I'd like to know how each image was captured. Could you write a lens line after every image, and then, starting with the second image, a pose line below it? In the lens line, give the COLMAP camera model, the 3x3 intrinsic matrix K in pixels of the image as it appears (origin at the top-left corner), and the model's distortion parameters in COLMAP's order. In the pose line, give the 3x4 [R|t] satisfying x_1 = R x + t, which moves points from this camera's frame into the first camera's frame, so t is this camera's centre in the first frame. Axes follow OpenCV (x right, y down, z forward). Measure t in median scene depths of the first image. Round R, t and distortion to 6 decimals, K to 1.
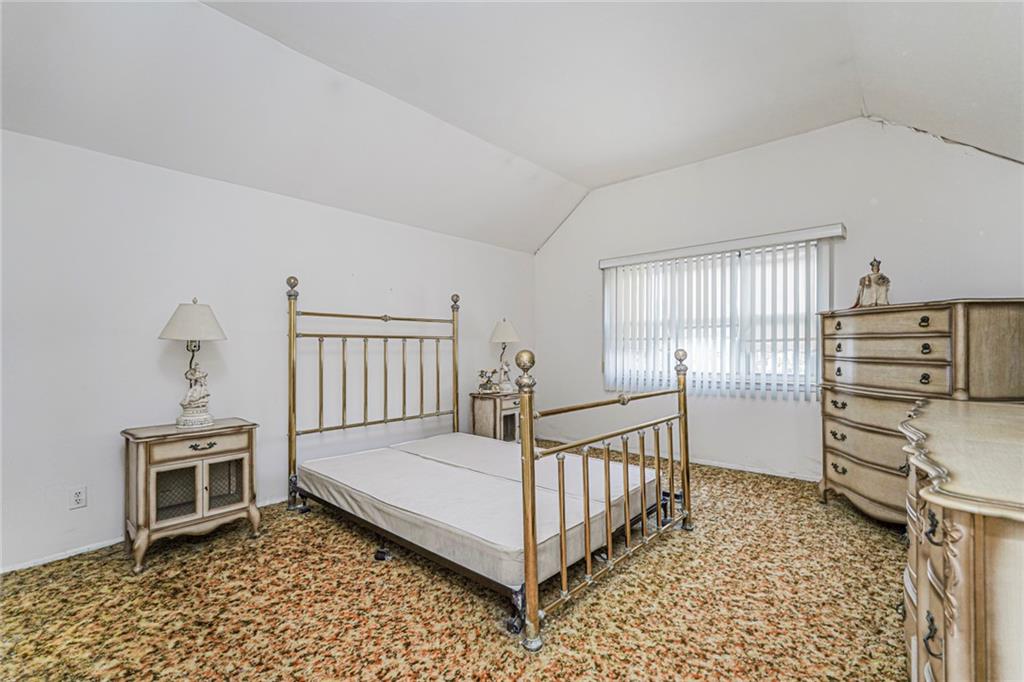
lens RADIAL K [[457.4, 0, 512.1], [0, 457.4, 347.7], [0, 0, 1]] dist [-0.026961, 0.008433]
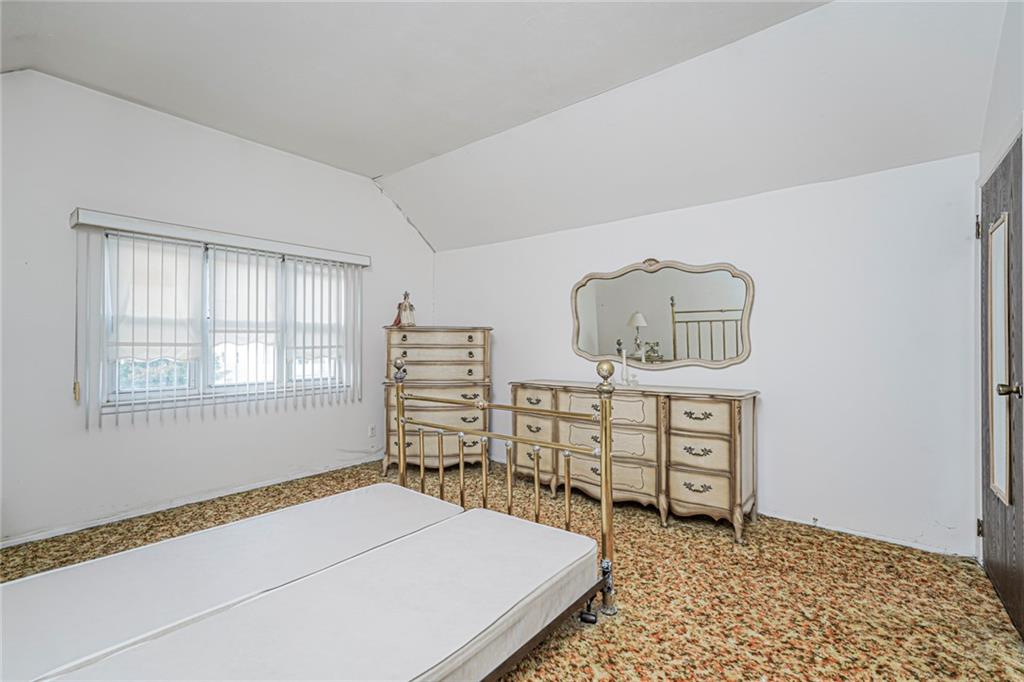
lens RADIAL K [[457.4, 0, 510.1], [0, 457.4, 340.7], [0, 0, 1]] dist [-0.026961, 0.008433]
pose [[-0.035869, 0.017085, 0.999210, -0.643733], [0.001924, 0.999853, -0.017027, -0.016099], [-0.999355, 0.001312, -0.035897, 0.737084]]
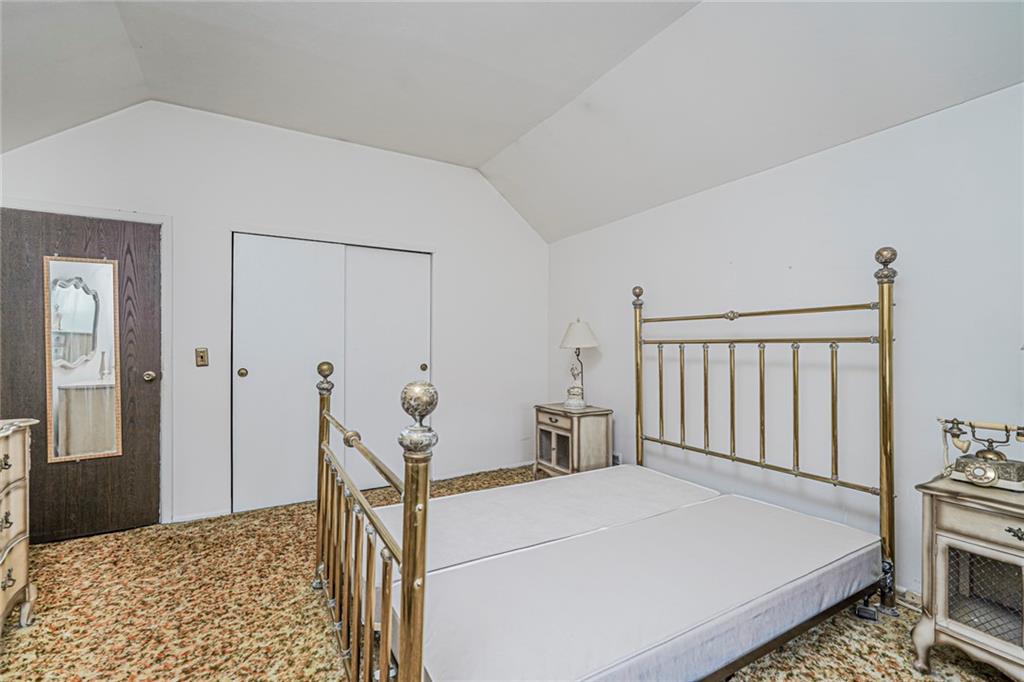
lens RADIAL K [[457.4, 0, 515.9], [0, 457.4, 337.8], [0, 0, 1]] dist [-0.026961, 0.008433]
pose [[-0.315053, -0.012077, -0.948997, 0.635627], [0.001834, 0.999909, -0.013334, -0.025281], [0.949072, -0.005941, -0.315002, 1.110876]]
